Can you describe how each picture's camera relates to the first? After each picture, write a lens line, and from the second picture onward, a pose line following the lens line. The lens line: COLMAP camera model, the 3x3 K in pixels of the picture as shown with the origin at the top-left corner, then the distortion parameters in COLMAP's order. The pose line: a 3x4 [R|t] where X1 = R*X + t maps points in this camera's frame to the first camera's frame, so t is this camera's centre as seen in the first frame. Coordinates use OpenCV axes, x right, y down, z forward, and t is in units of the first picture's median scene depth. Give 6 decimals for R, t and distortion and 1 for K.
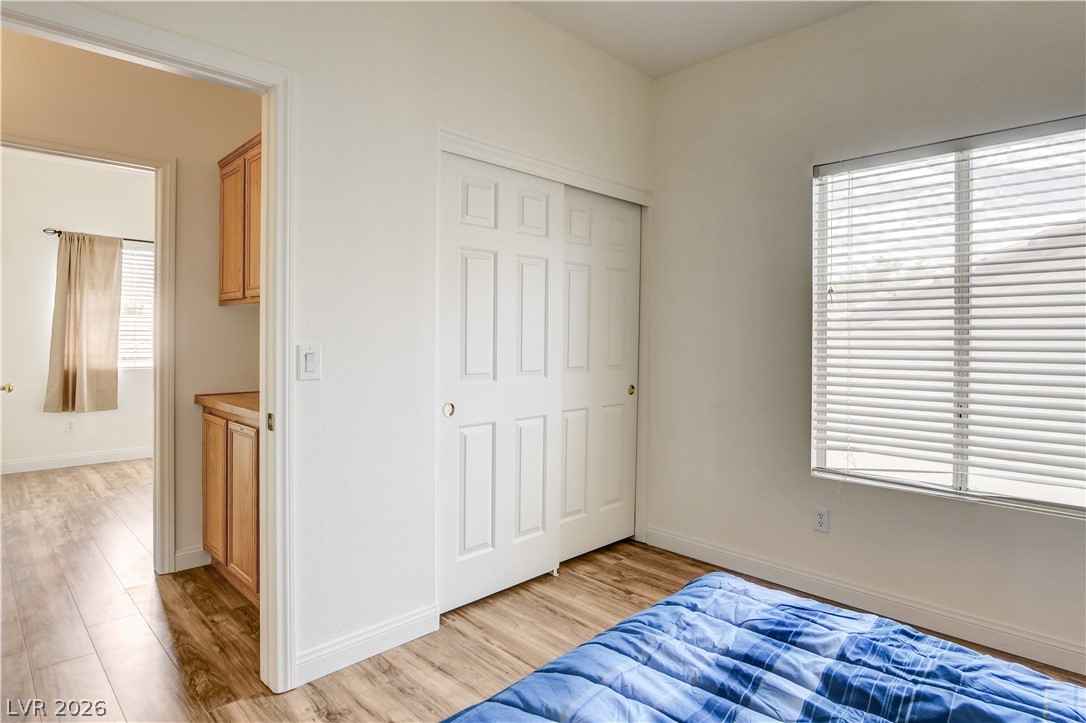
lens RADIAL K [[592.1, 0, 542.0], [0, 592.1, 347.3], [0, 0, 1]] dist [-0.022883, 0.000520]
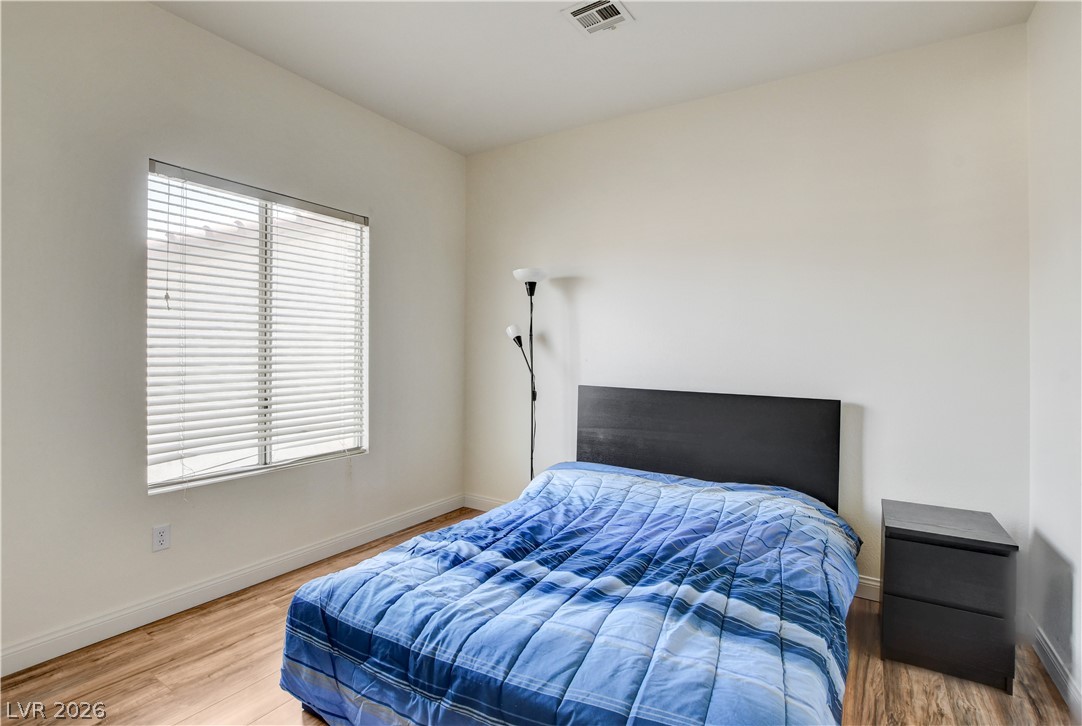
lens RADIAL K [[520.6, 0, 539.5], [0, 520.6, 357.7], [0, 0, 1]] dist [-0.048733, 0.014188]
pose [[-0.226533, -0.019112, 0.973816, -0.832161], [0.004073, 0.999780, 0.020569, -0.019850], [-0.973995, 0.008626, -0.226406, 1.082987]]
